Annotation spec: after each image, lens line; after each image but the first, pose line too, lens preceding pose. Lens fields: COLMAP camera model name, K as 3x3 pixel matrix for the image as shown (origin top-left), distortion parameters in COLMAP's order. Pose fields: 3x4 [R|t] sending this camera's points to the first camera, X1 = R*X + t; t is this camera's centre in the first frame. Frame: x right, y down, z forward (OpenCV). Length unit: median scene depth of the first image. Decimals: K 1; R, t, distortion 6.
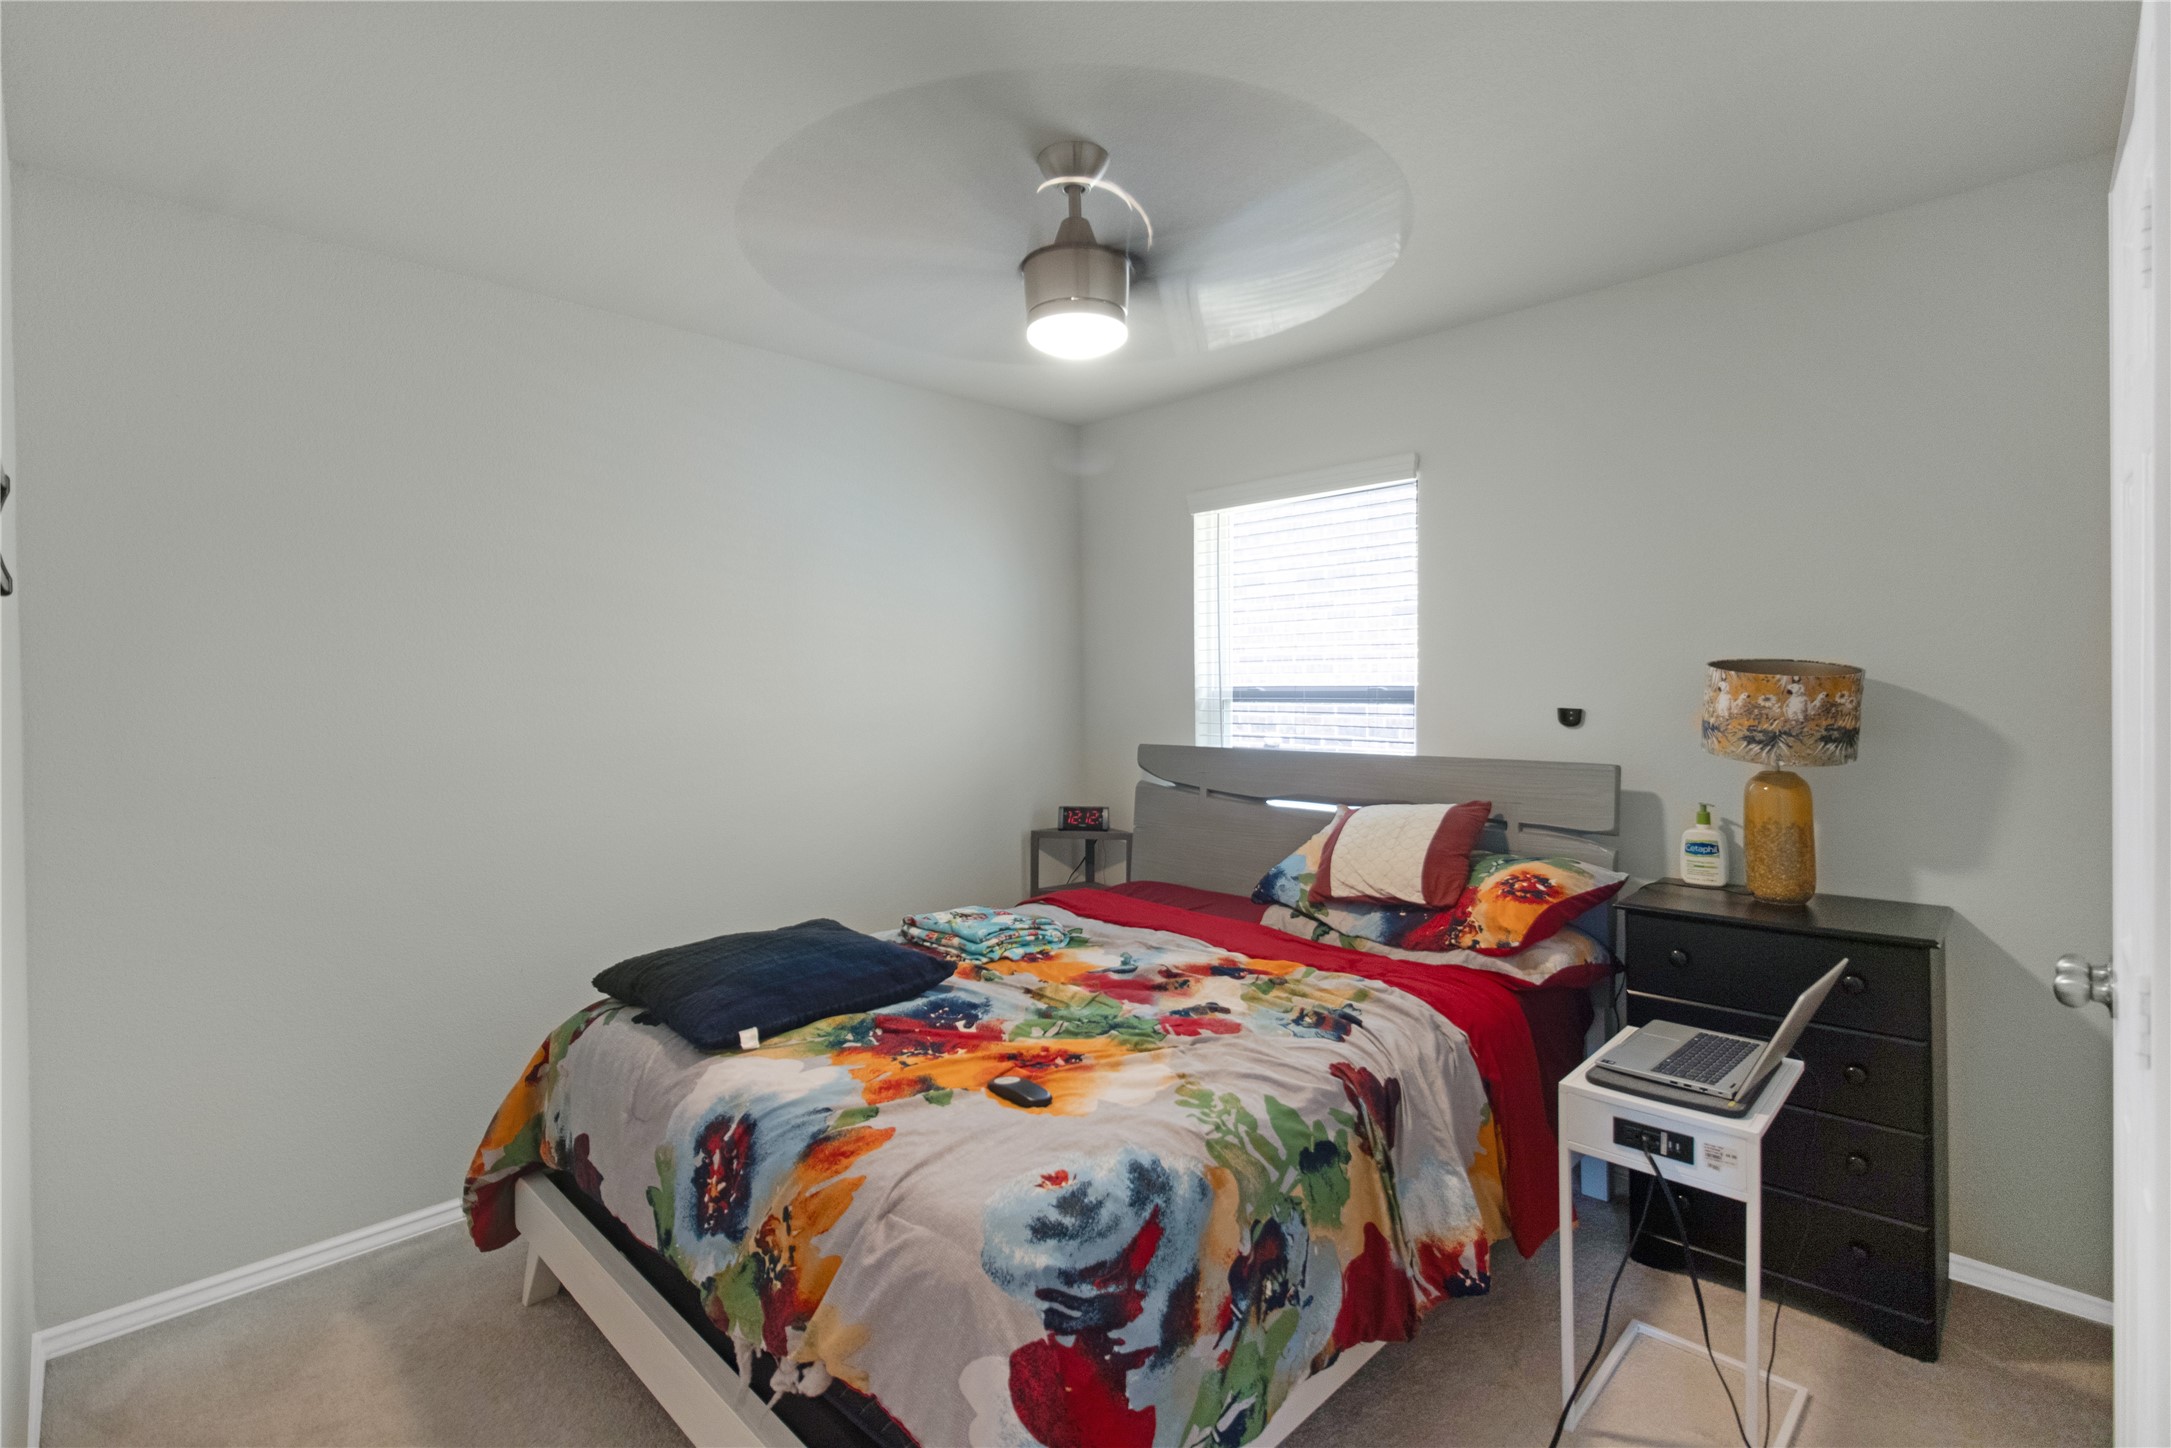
lens RADIAL K [[1025.4, 0, 1094.8], [0, 1025.4, 717.4], [0, 0, 1]] dist [-0.004584, 0.001462]
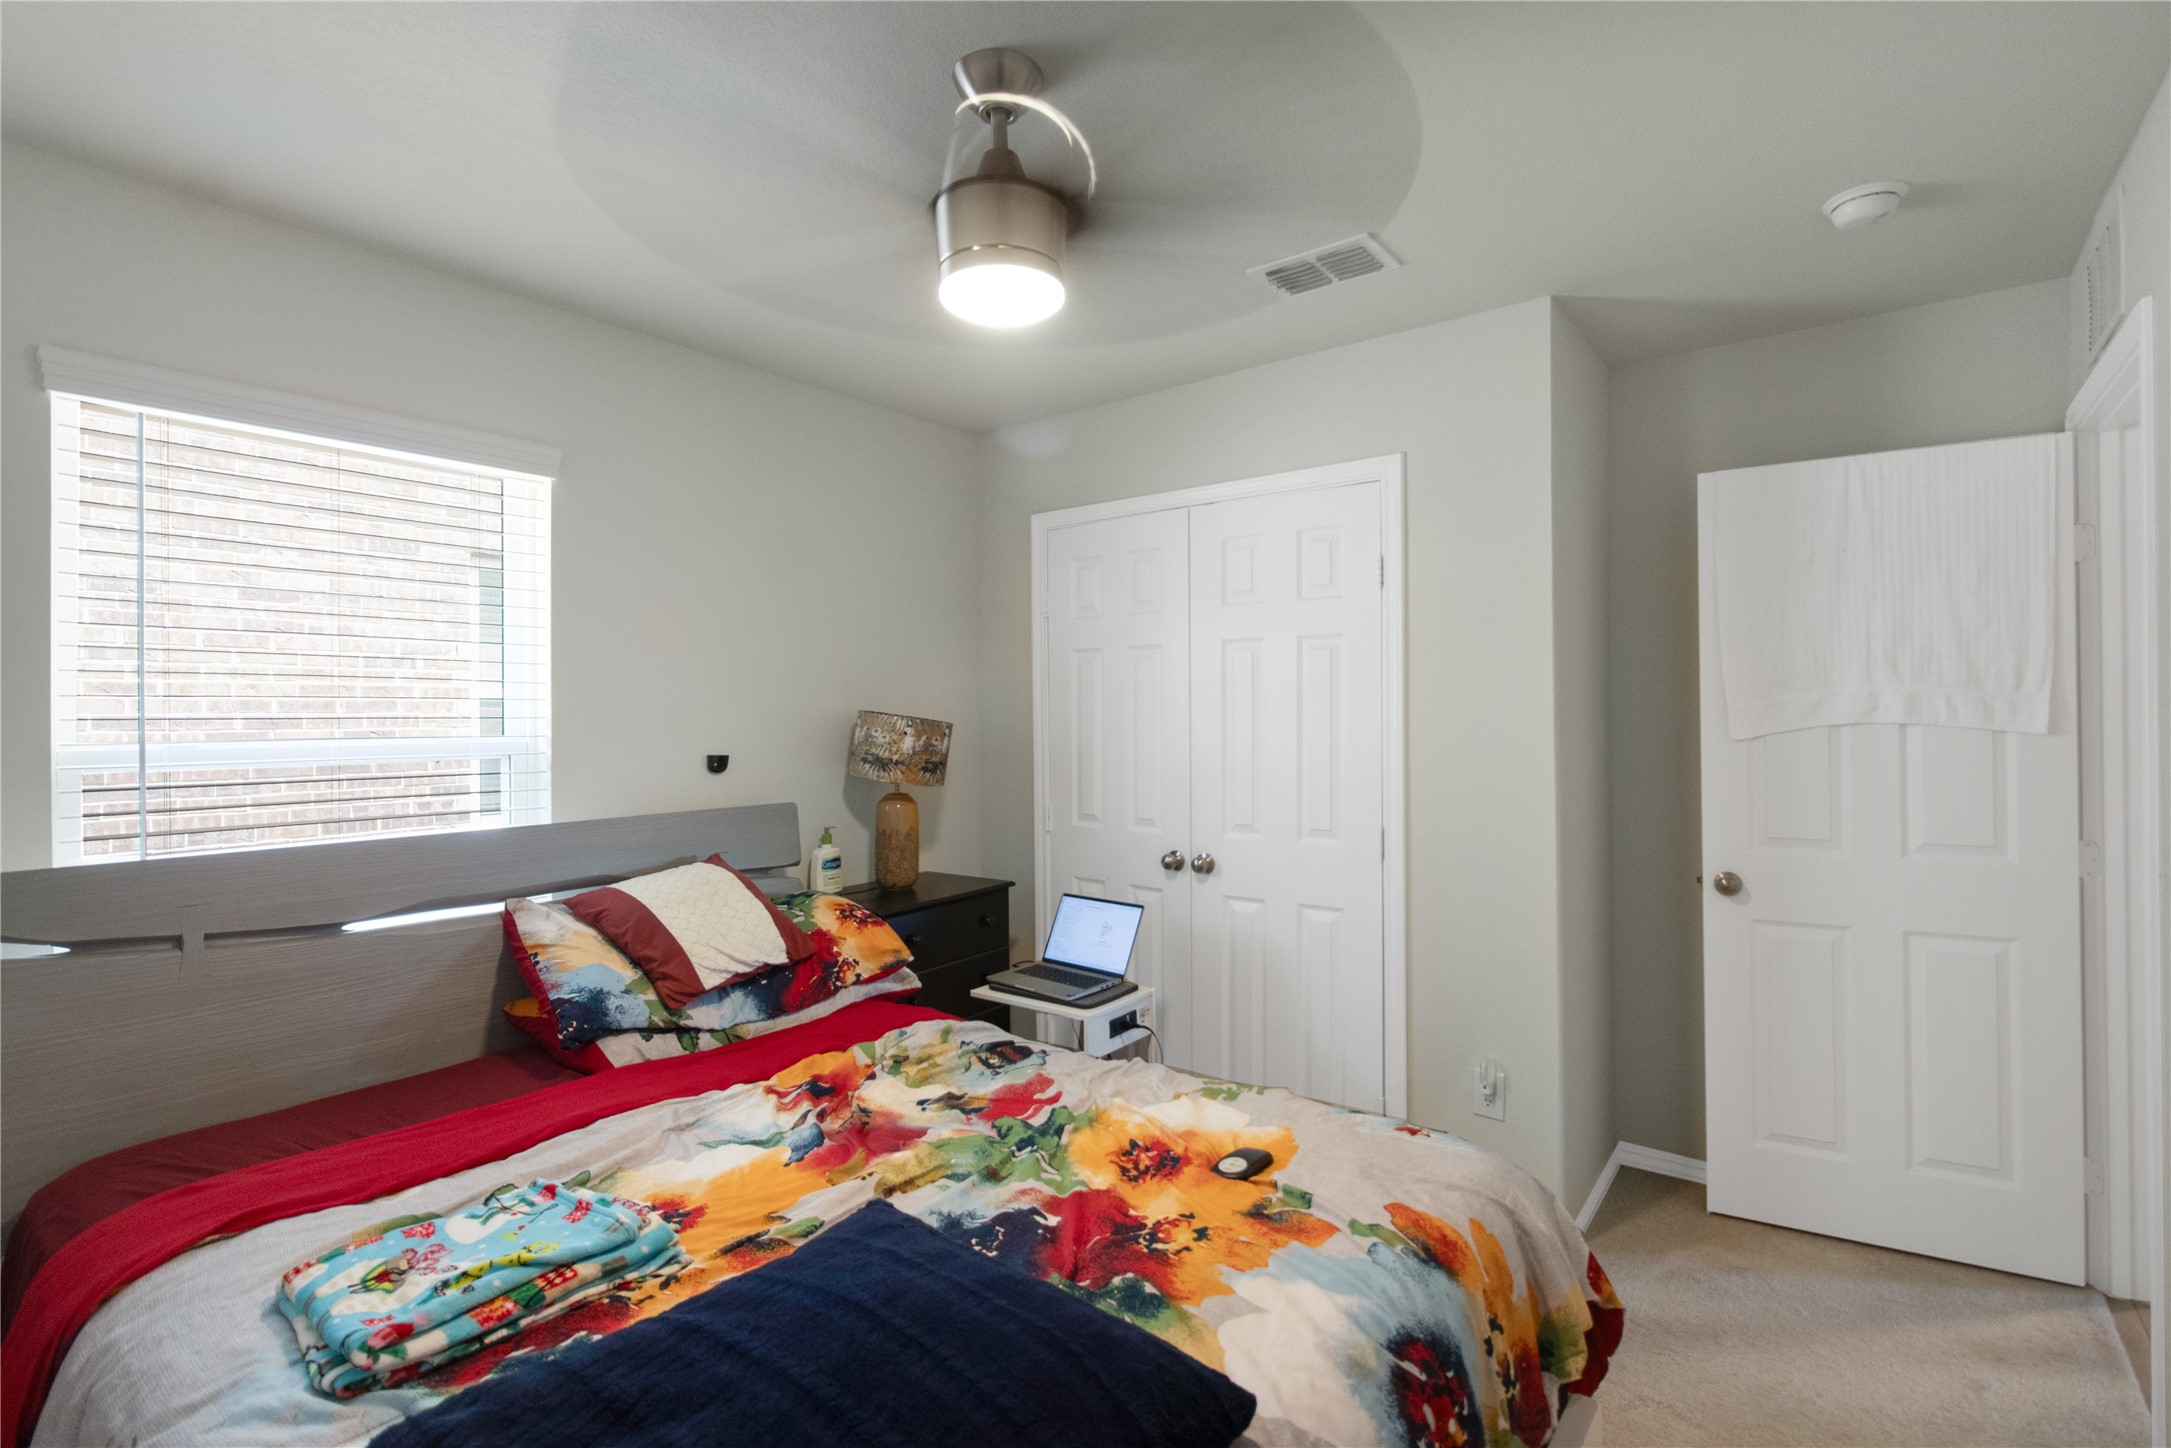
lens RADIAL K [[1025.4, 0, 1095.0], [0, 1025.4, 730.4], [0, 0, 1]] dist [-0.004584, 0.001462]
pose [[-0.145026, -0.003129, 0.989423, -0.703667], [0.039915, 0.999162, 0.009010, -0.031744], [-0.988622, 0.040800, -0.144780, 0.901834]]
